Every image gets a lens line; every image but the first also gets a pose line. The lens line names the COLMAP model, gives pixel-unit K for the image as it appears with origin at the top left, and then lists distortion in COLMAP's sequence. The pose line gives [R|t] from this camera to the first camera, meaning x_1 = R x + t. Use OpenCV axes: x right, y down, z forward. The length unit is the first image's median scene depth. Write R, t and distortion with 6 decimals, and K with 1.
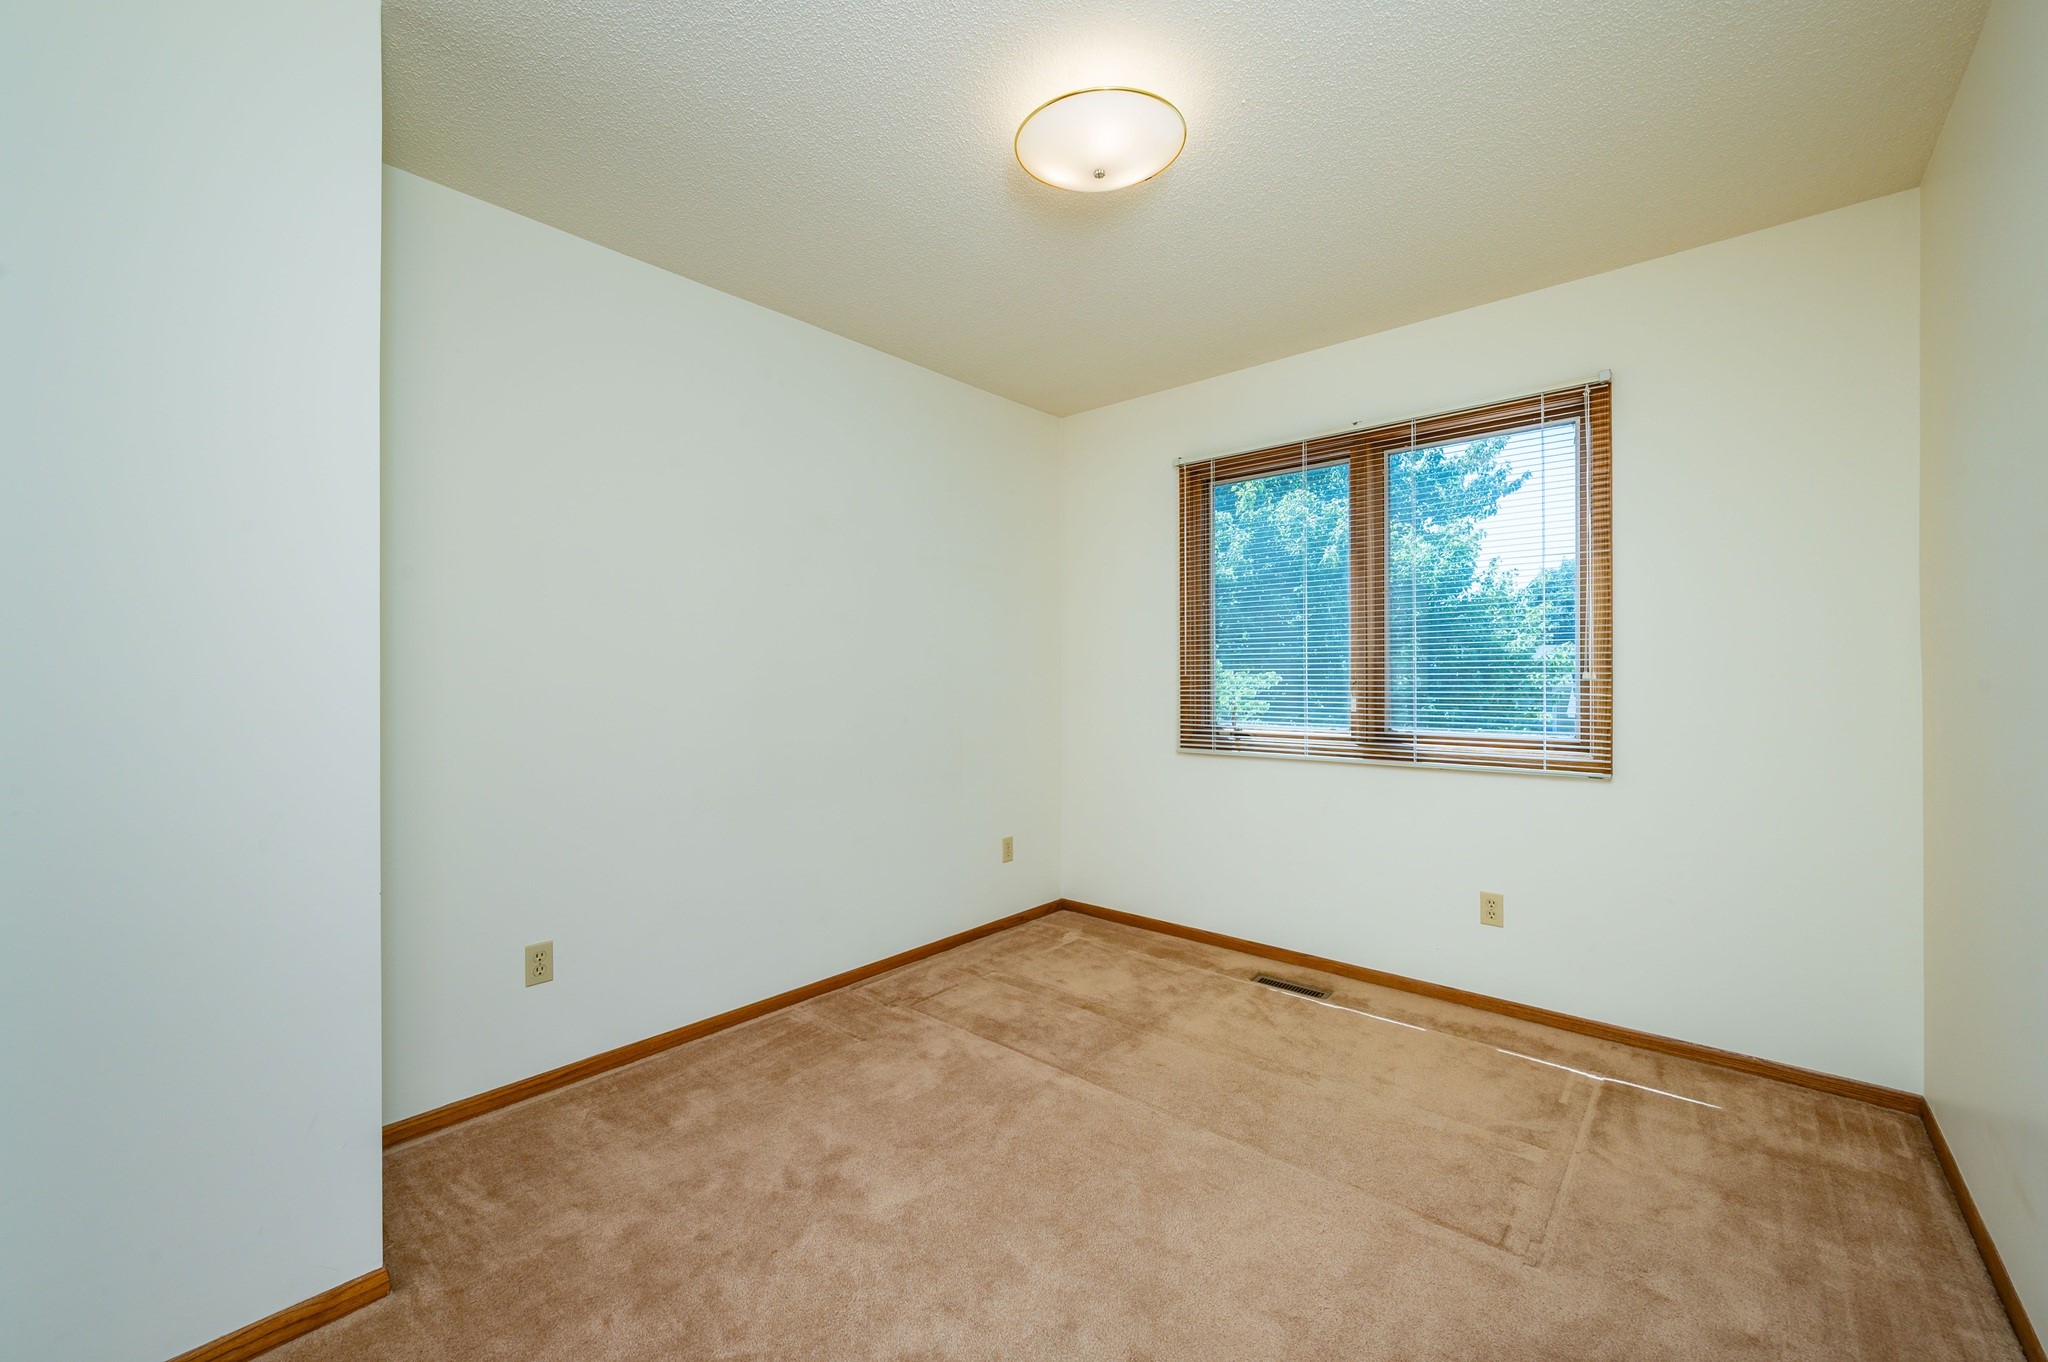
lens RADIAL K [[814.9, 0, 1024.0], [0, 814.9, 681.0], [0, 0, 1]] dist [-0.000033, -0.000094]
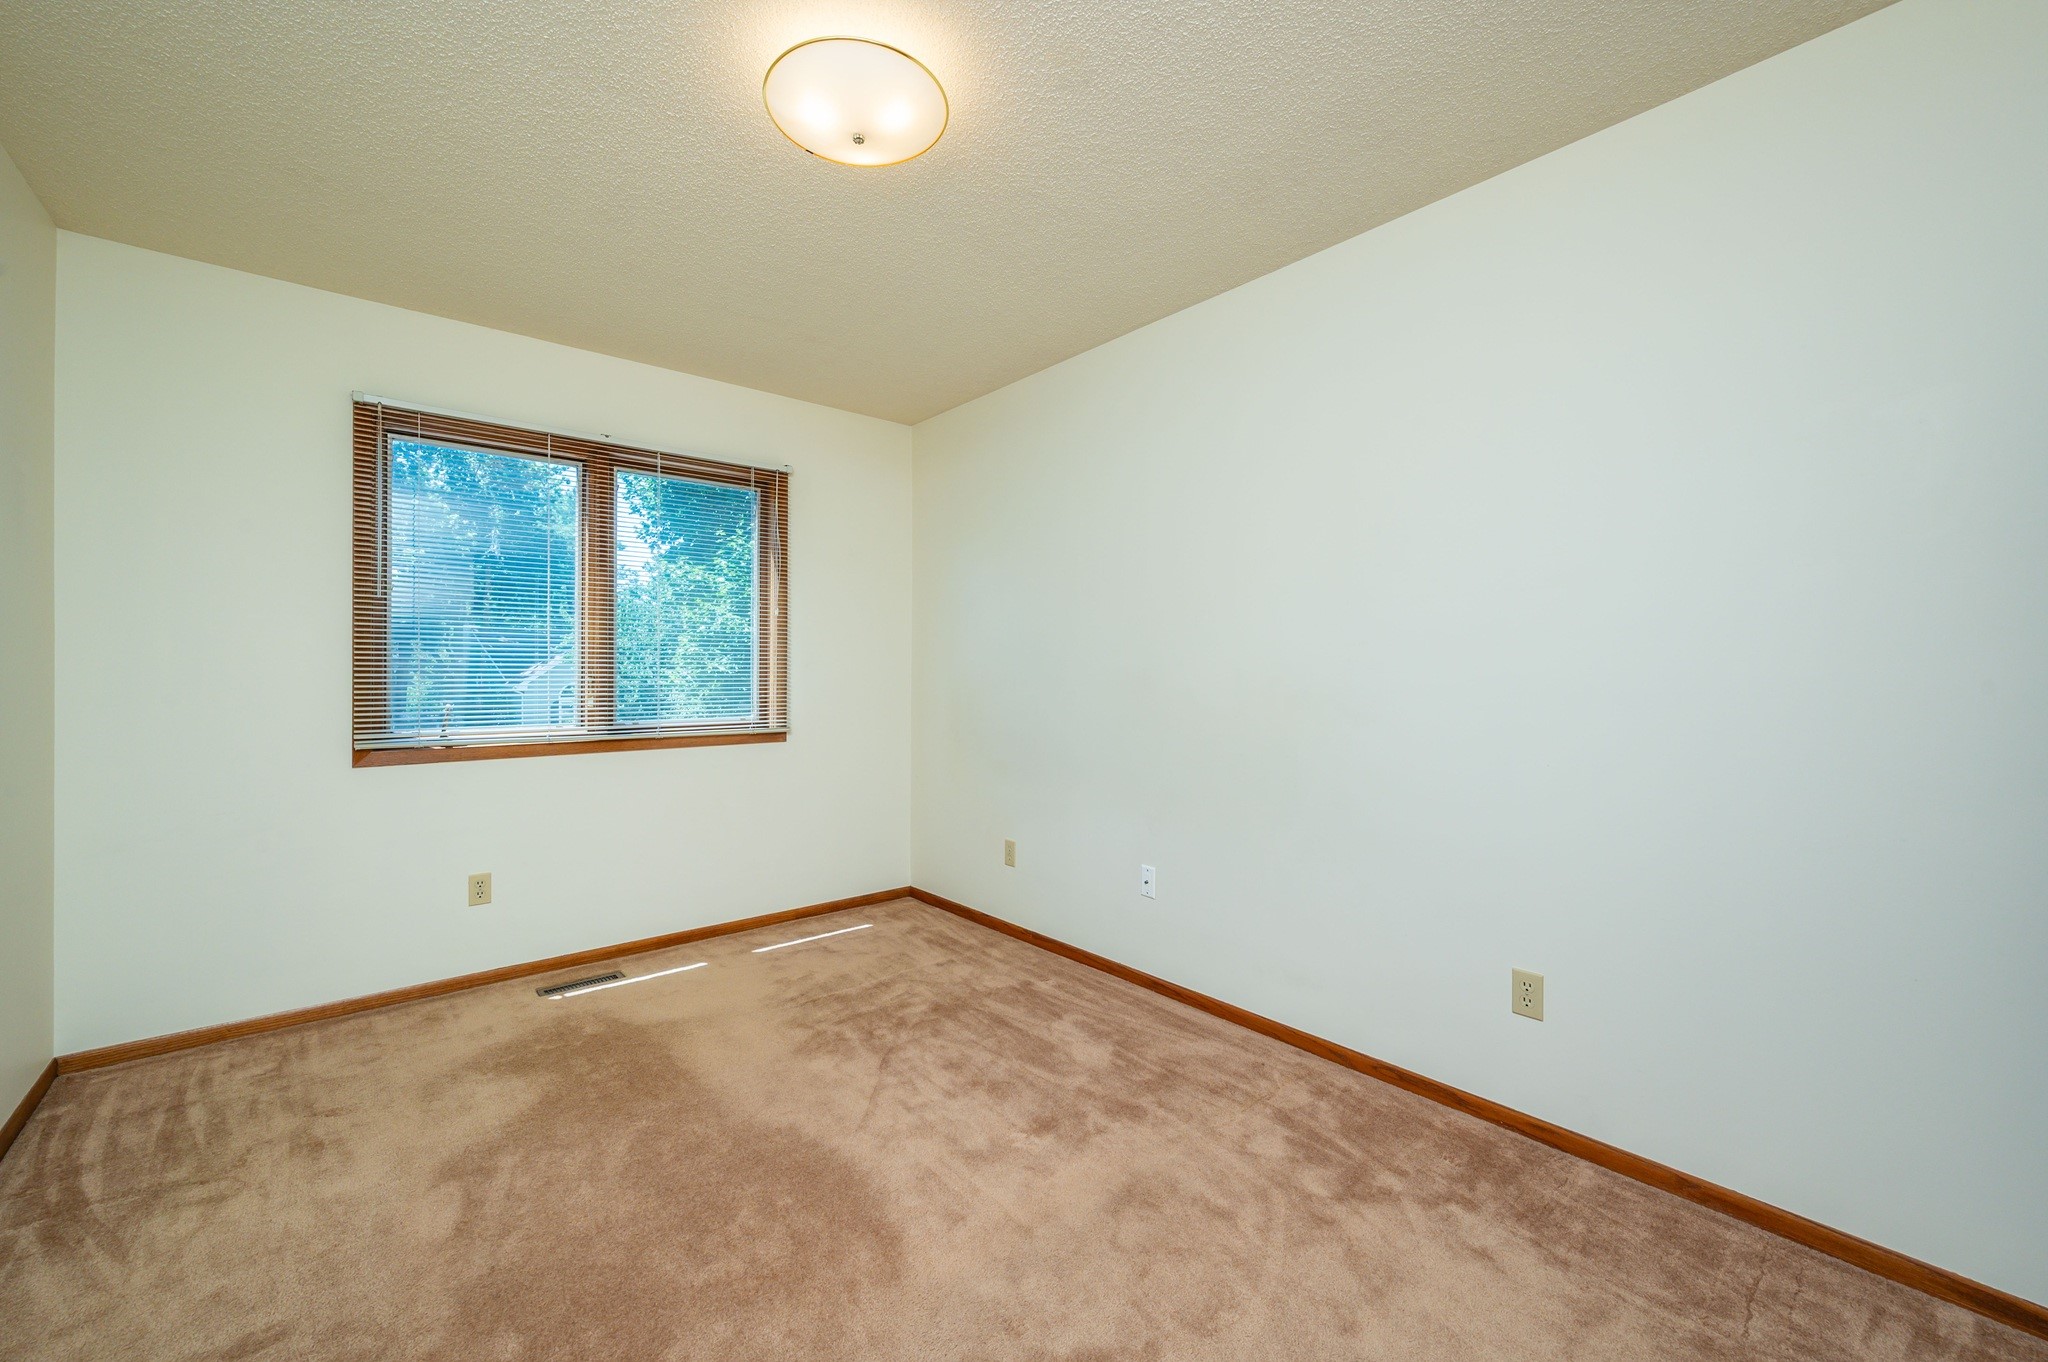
lens RADIAL K [[814.9, 0, 1024.0], [0, 814.9, 681.0], [0, 0, 1]] dist [-0.000033, -0.000094]
pose [[0.126683, 0.001989, 0.991941, -0.520515], [-0.001819, 0.999997, -0.001773, 0.000538], [-0.991942, -0.001580, 0.126686, 0.285311]]
